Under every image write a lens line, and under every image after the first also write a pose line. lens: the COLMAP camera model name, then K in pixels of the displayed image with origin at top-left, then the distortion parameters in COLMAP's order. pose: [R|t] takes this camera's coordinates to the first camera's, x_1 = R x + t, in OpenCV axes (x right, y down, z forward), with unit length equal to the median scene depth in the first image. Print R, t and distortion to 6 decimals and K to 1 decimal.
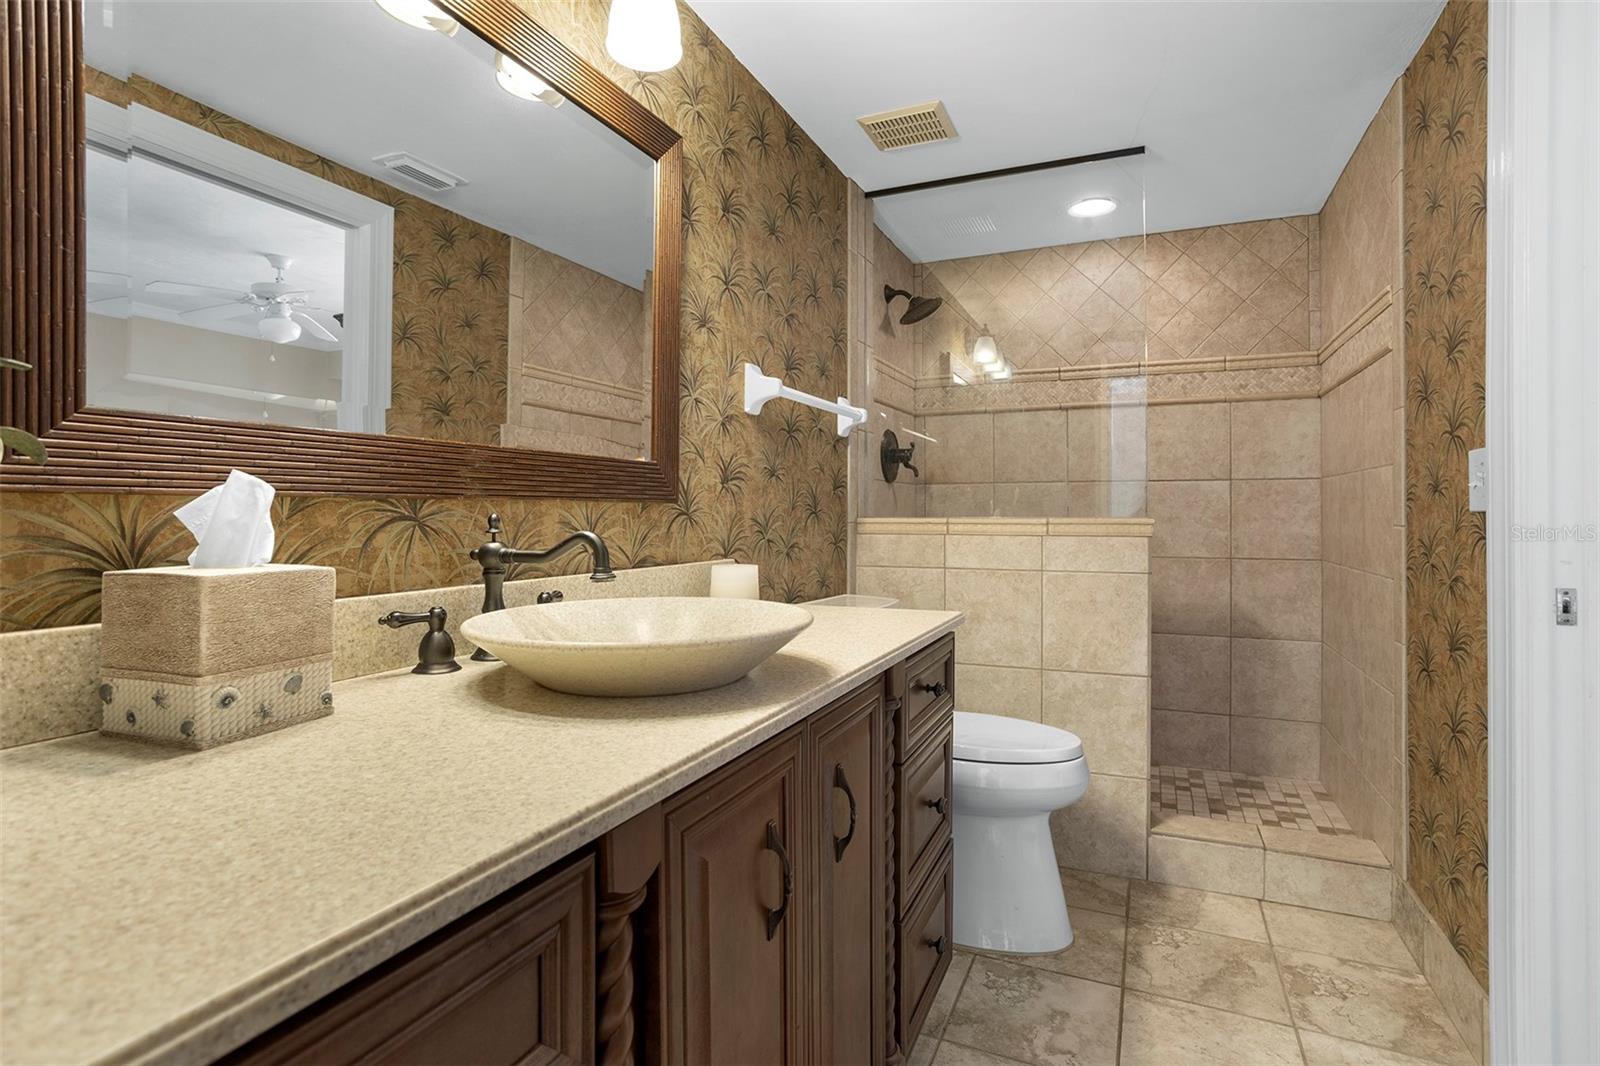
lens RADIAL K [[784.8, 0, 801.9], [0, 784.8, 513.4], [0, 0, 1]] dist [-0.065875, 0.041599]
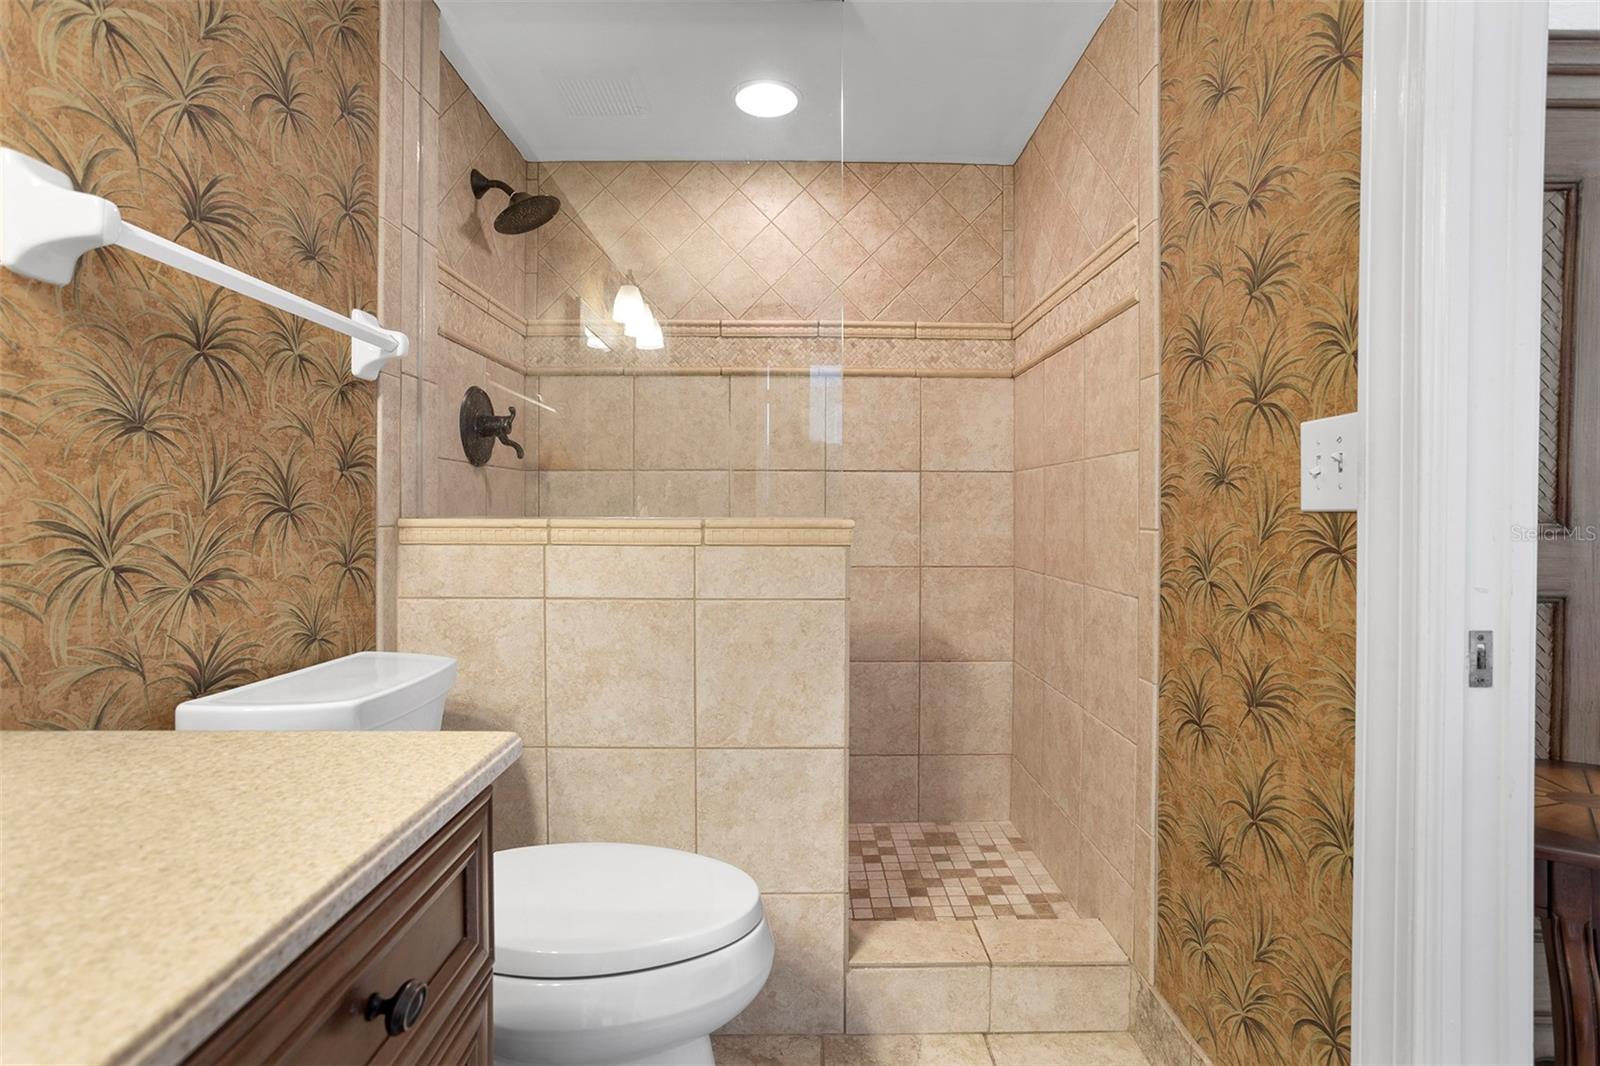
lens RADIAL K [[784.8, 0, 801.9], [0, 784.8, 513.4], [0, 0, 1]] dist [-0.065875, 0.041599]
pose [[0.909880, 0.001651, 0.414868, 0.106252], [-0.002837, 0.999993, 0.002241, -0.000336], [-0.414862, -0.003216, 0.909879, 0.331890]]
